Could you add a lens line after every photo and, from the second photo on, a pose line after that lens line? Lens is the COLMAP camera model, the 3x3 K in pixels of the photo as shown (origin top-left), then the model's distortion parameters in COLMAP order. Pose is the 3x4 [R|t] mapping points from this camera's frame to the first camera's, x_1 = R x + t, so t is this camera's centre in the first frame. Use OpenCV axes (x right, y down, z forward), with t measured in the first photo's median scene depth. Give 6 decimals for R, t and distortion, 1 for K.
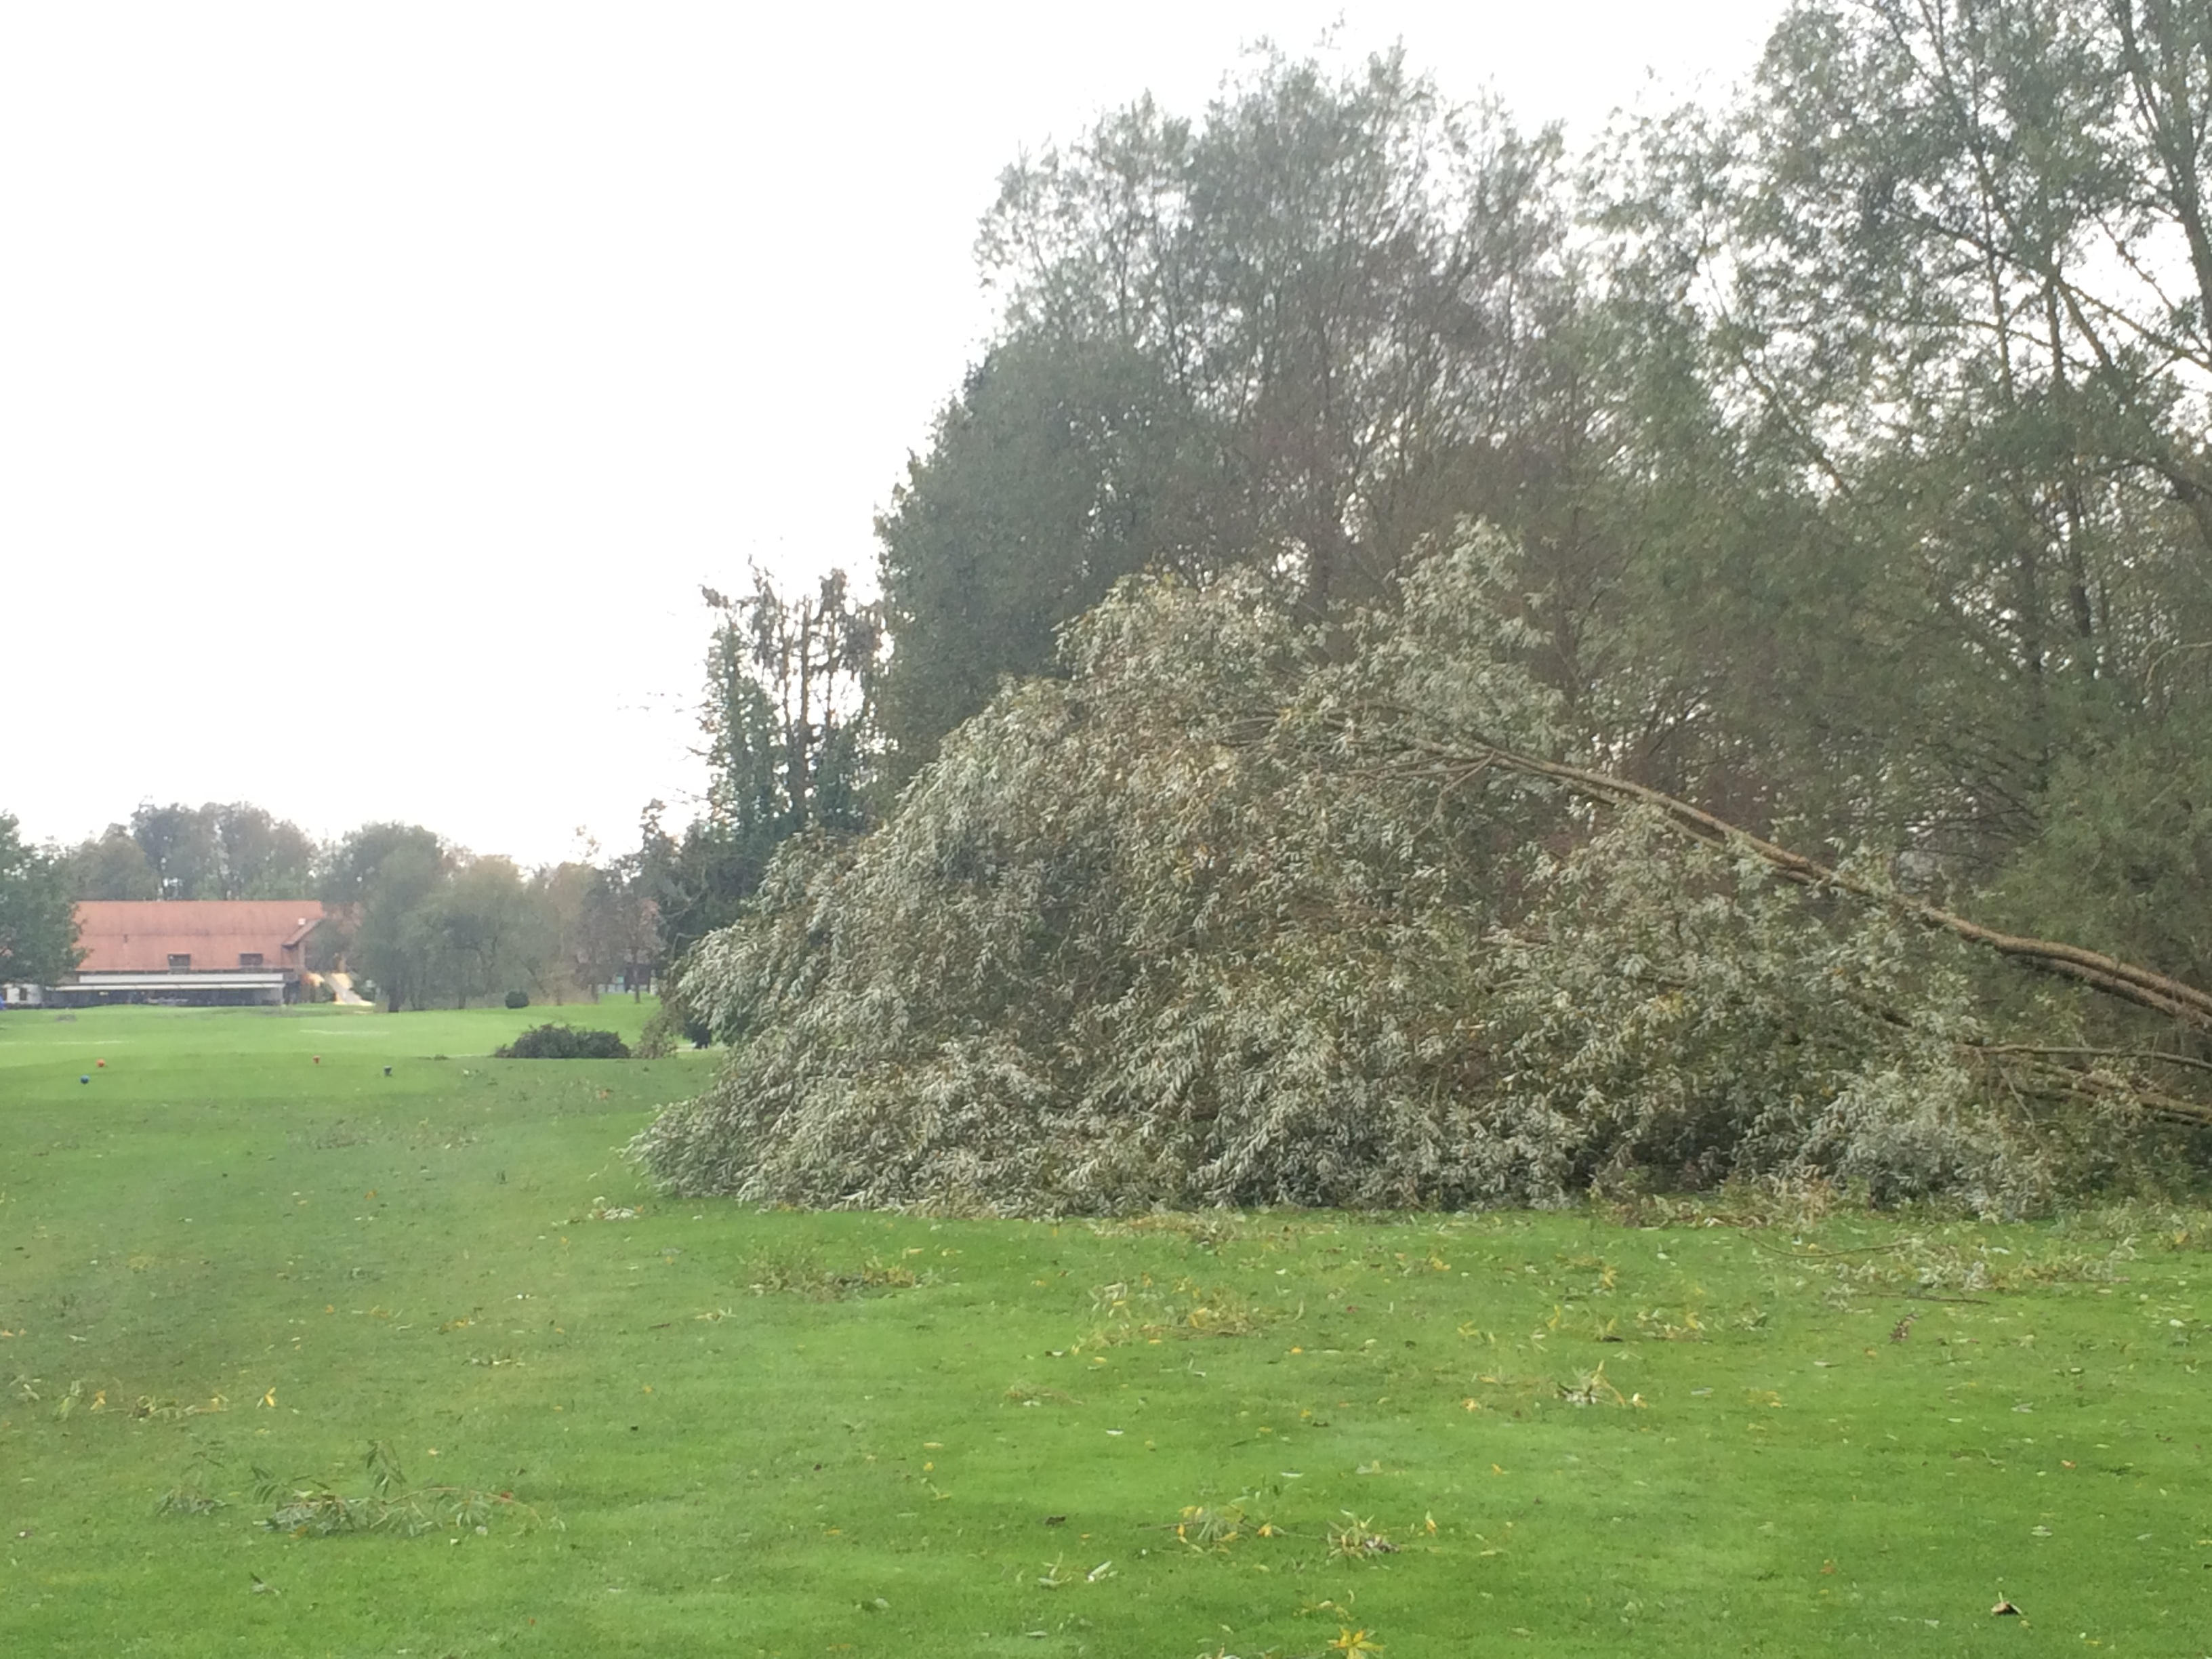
lens RADIAL K [[3407.3, 0, 1107.2], [0, 3407.3, 831.4], [0, 0, 1]] dist [0.046343, 0.000000]
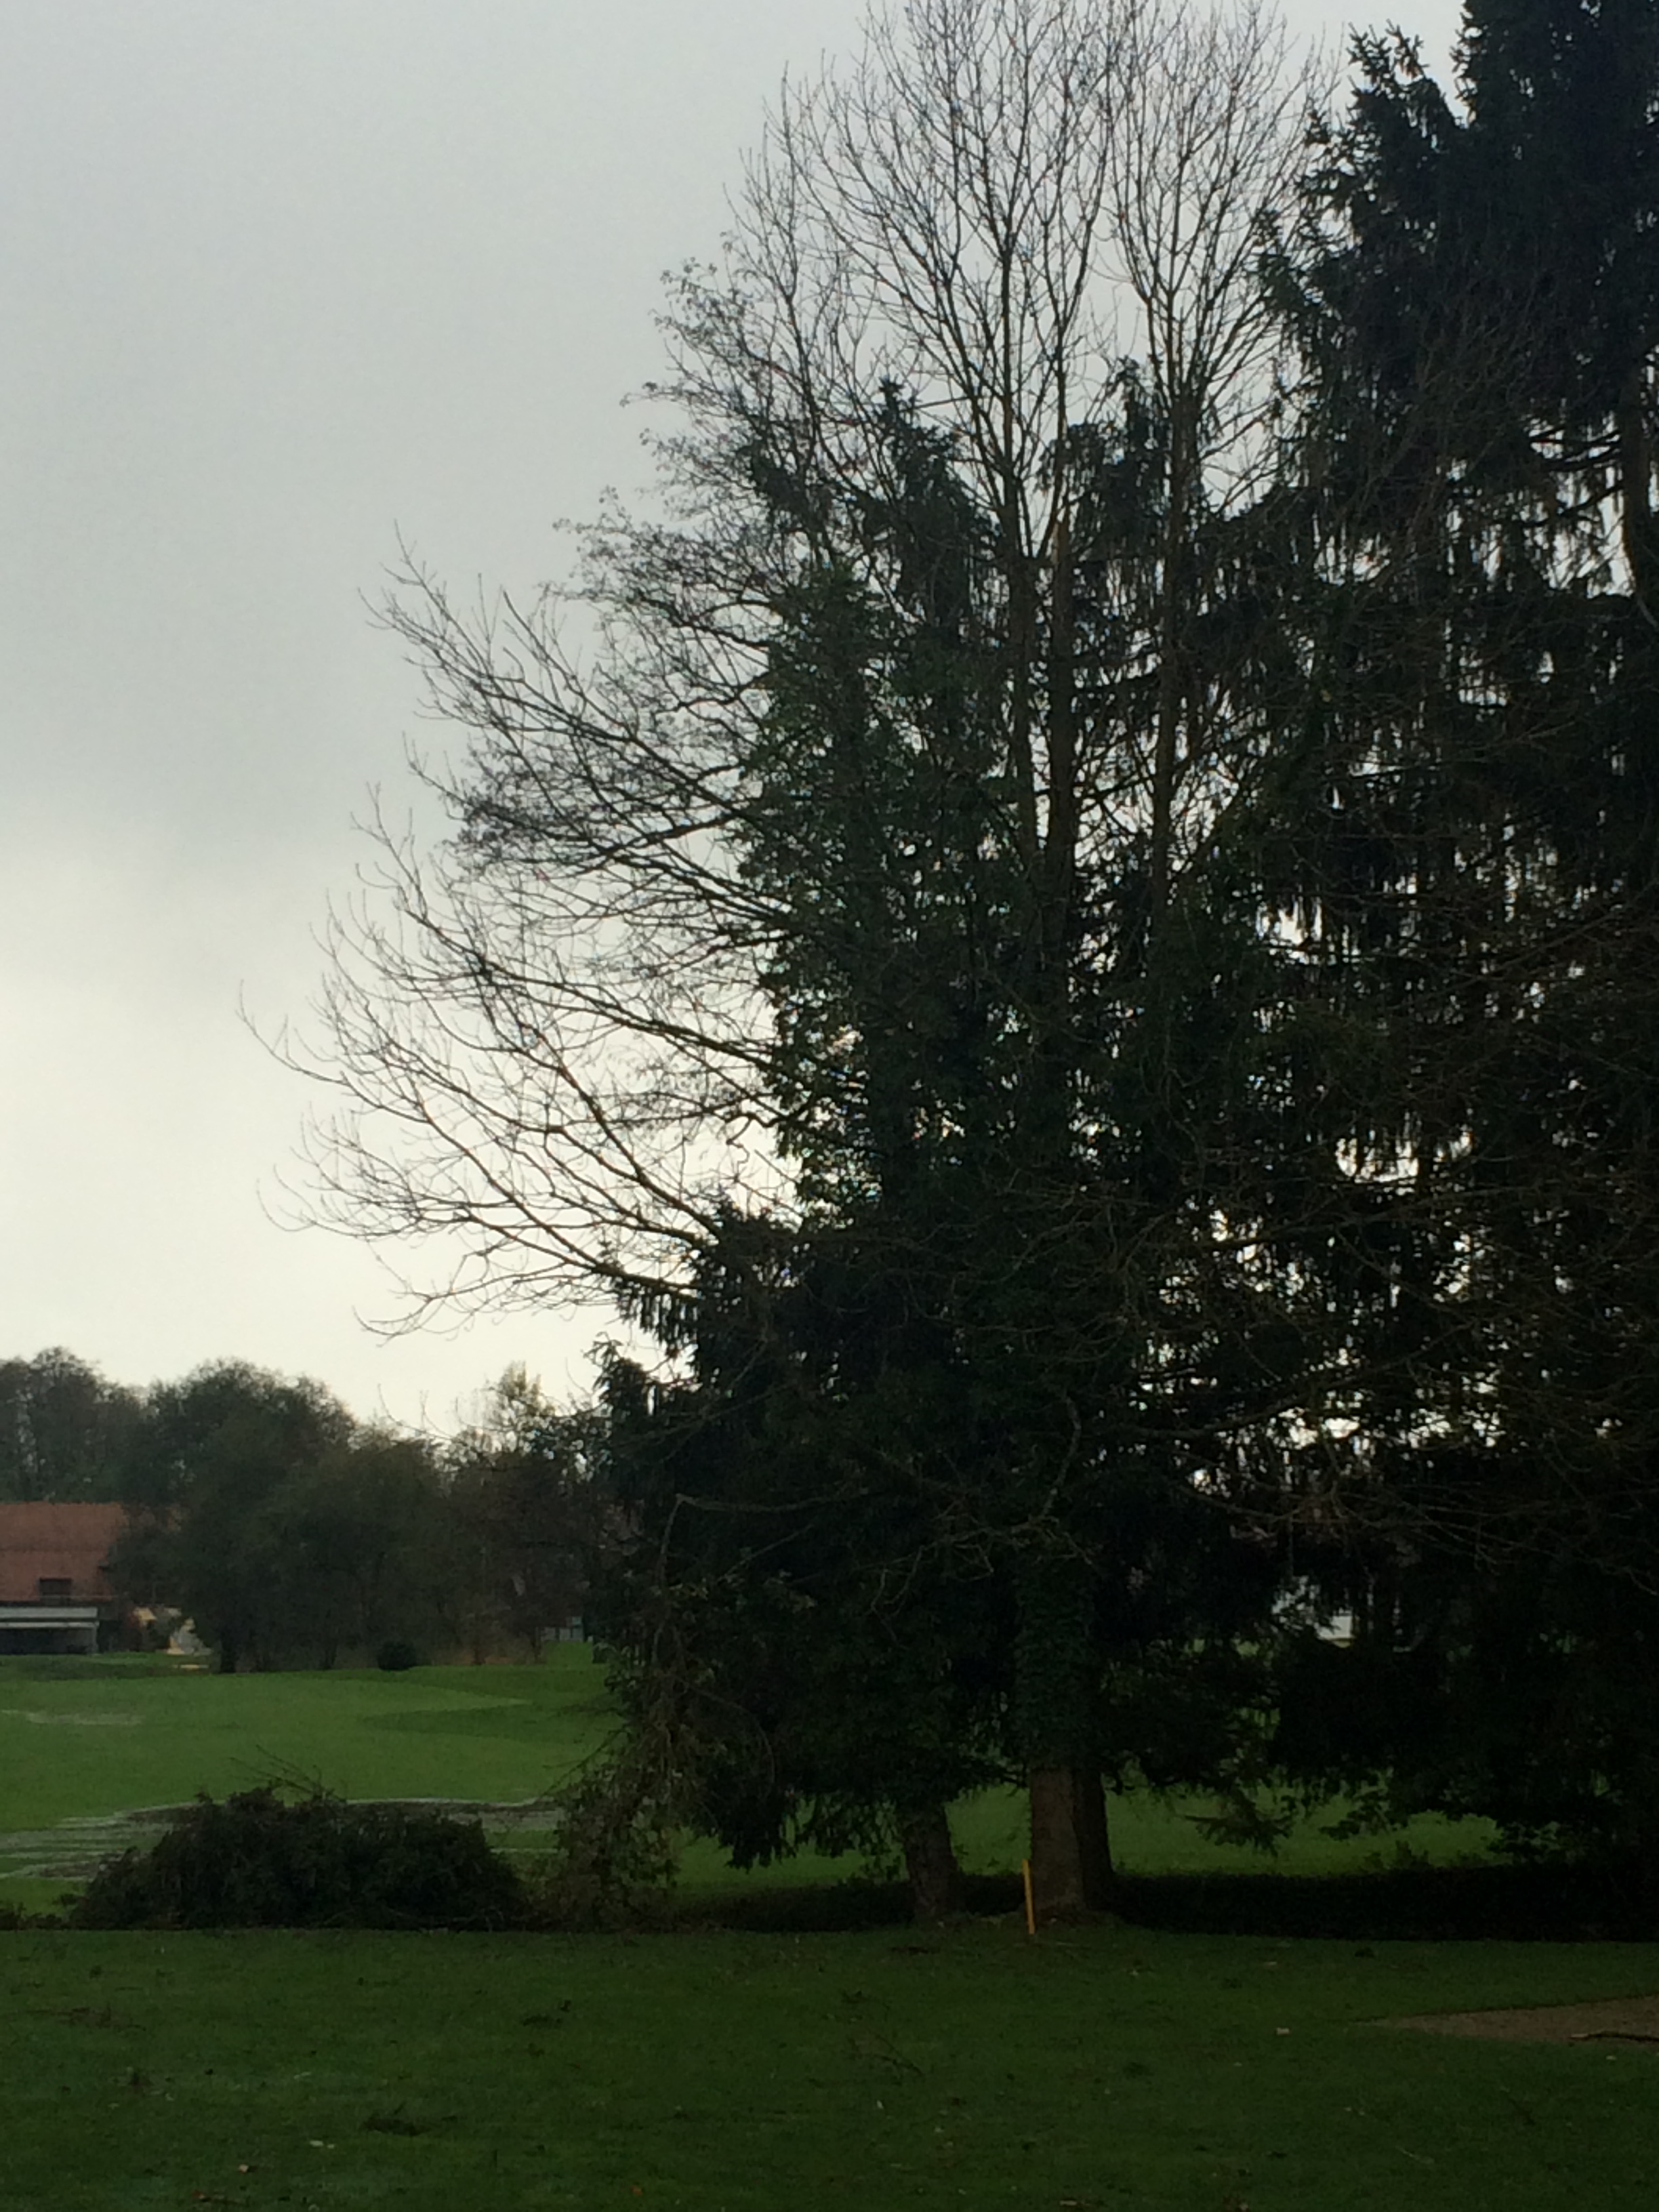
lens RADIAL K [[4375.0, 0, 829.2], [0, 4375.0, 1105.1], [0, 0, 1]] dist [0.048189, 0.000000]
pose [[0.996192, -0.003389, -0.087119, -0.020161], [-0.003021, 0.997303, -0.073335, 0.006059], [0.087132, 0.073319, 0.993495, 0.156872]]
